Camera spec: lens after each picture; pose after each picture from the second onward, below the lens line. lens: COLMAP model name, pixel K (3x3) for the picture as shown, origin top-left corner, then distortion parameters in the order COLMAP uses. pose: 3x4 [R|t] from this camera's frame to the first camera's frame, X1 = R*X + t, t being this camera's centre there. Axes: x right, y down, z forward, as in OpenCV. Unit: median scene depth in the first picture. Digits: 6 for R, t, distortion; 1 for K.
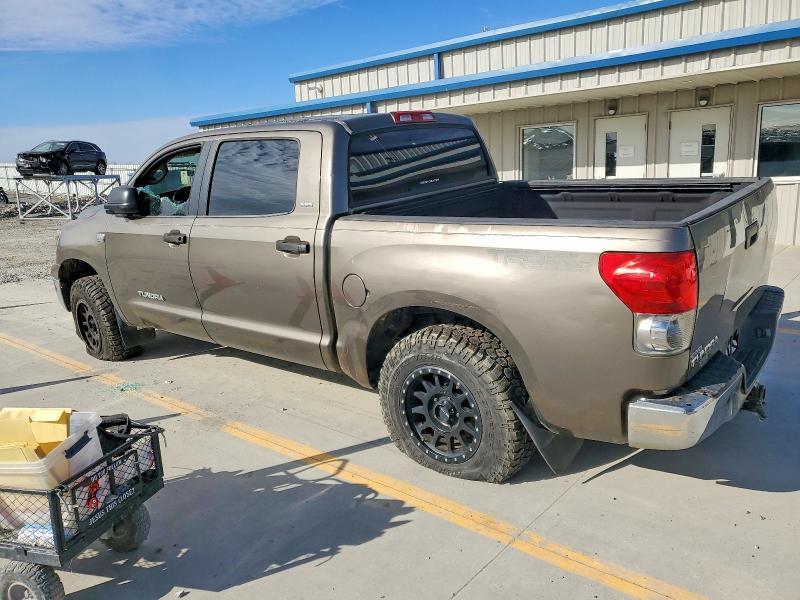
lens RADIAL K [[616.0, 0, 400.0], [0, 616.0, 300.0], [0, 0, 1]] dist [0.008041, 0.002092]
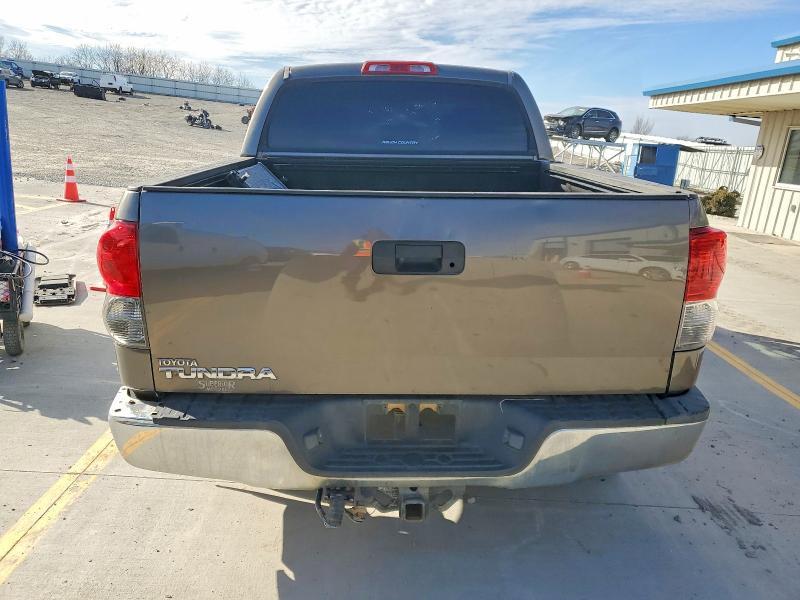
lens RADIAL K [[616.0, 0, 400.0], [0, 616.0, 300.0], [0, 0, 1]] dist [0.008041, 0.002092]
pose [[0.643350, 0.283003, -0.711344, 0.106416], [-0.253277, 0.955524, 0.151080, -0.016931], [0.722462, 0.082970, 0.686414, 0.057149]]
